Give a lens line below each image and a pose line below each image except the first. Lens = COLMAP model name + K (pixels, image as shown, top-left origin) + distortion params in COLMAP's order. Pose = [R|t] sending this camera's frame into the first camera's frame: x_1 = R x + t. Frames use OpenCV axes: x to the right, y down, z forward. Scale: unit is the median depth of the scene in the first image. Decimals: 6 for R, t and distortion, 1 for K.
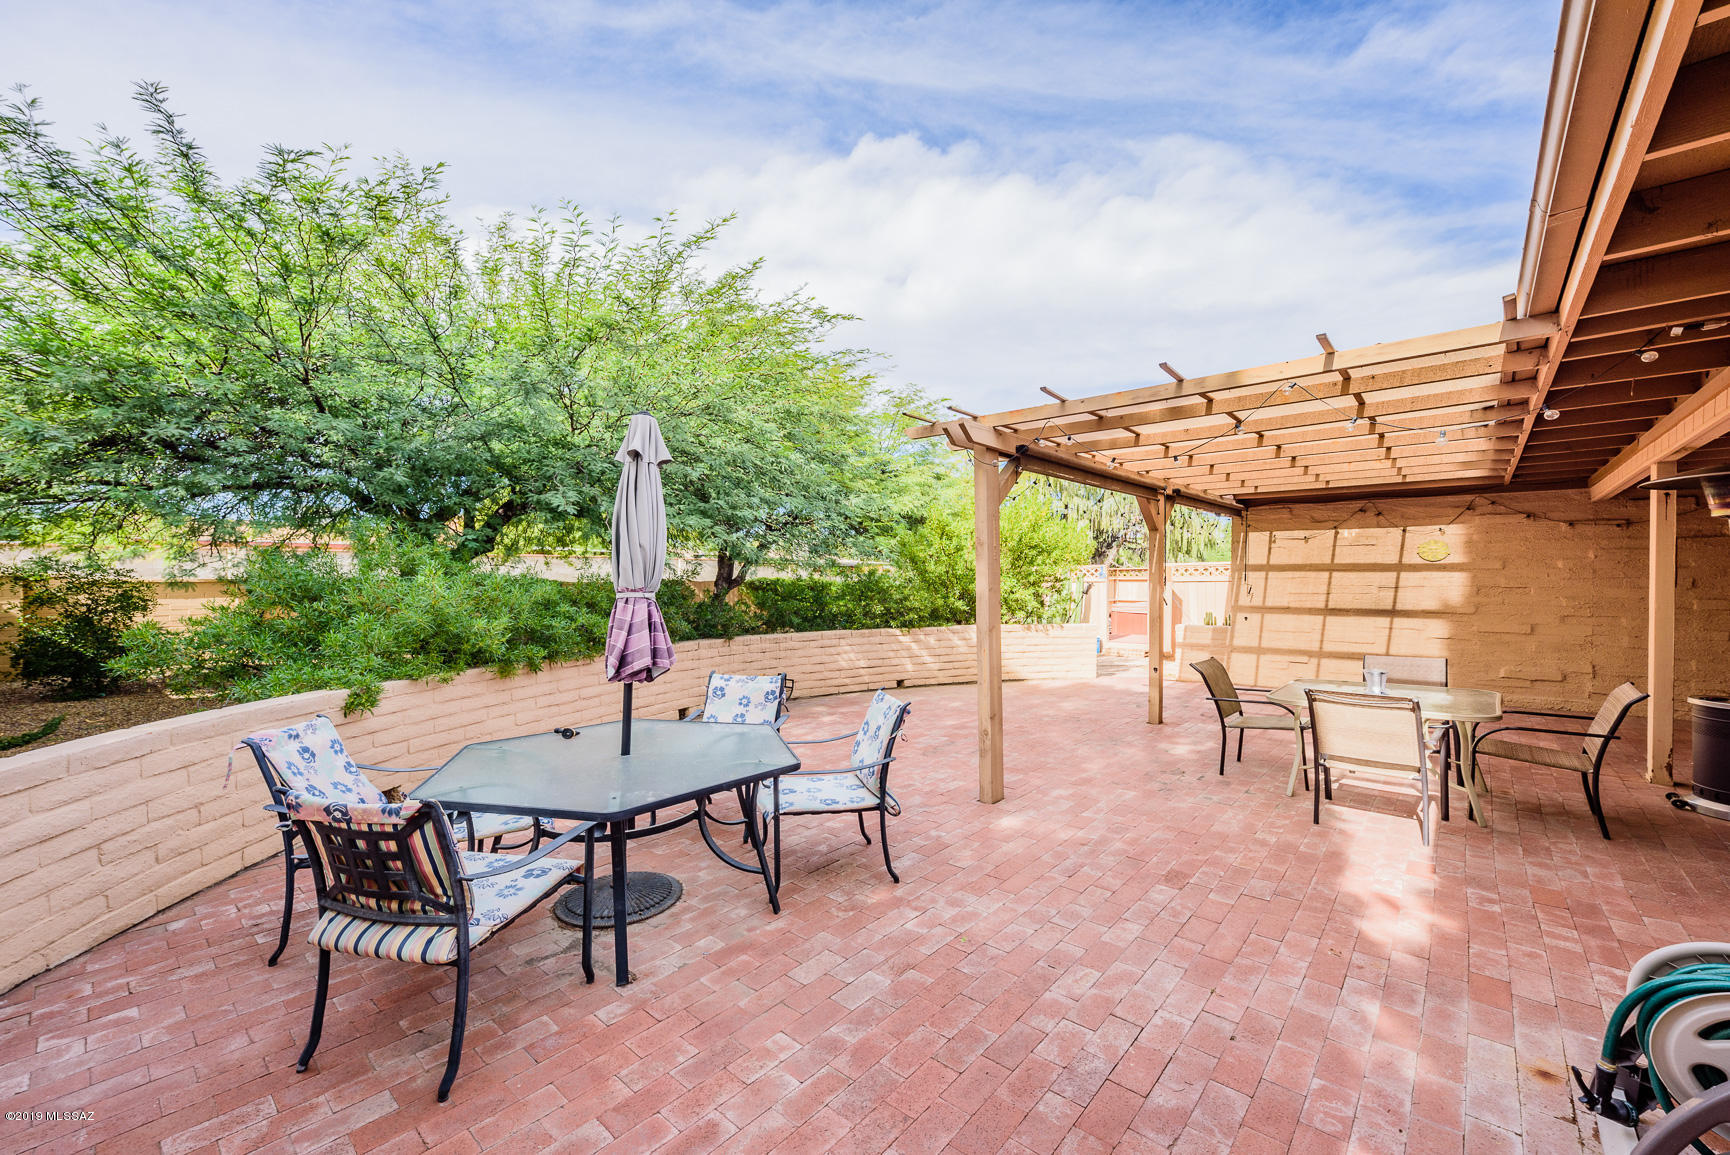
lens RADIAL K [[803.4, 0, 890.7], [0, 803.4, 590.6], [0, 0, 1]] dist [0.004695, 0.000436]
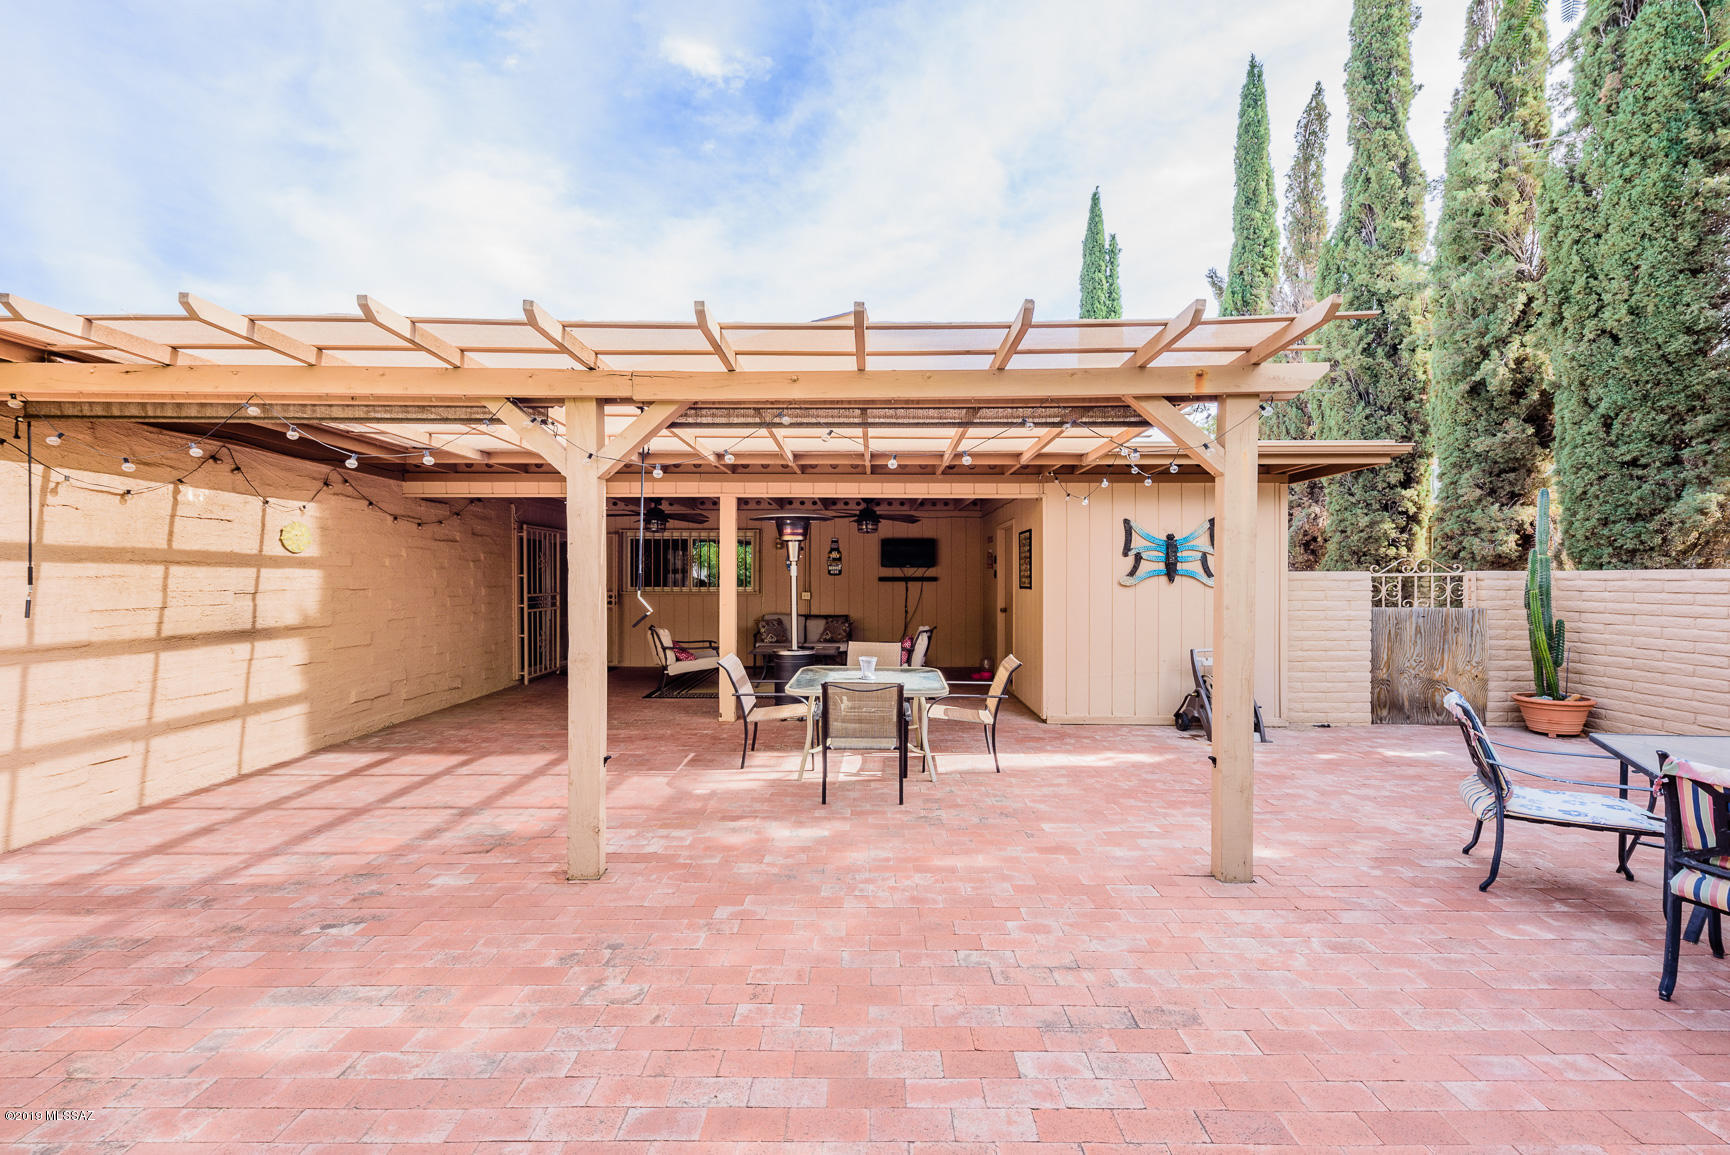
lens RADIAL K [[685.8, 0, 869.7], [0, 685.8, 580.6], [0, 0, 1]] dist [0.009053, -0.000122]
pose [[-0.645090, -0.000462, 0.764107, -0.081526], [0.014590, 0.999810, 0.012922, -0.013028], [-0.763968, 0.019484, -0.644960, 0.963917]]
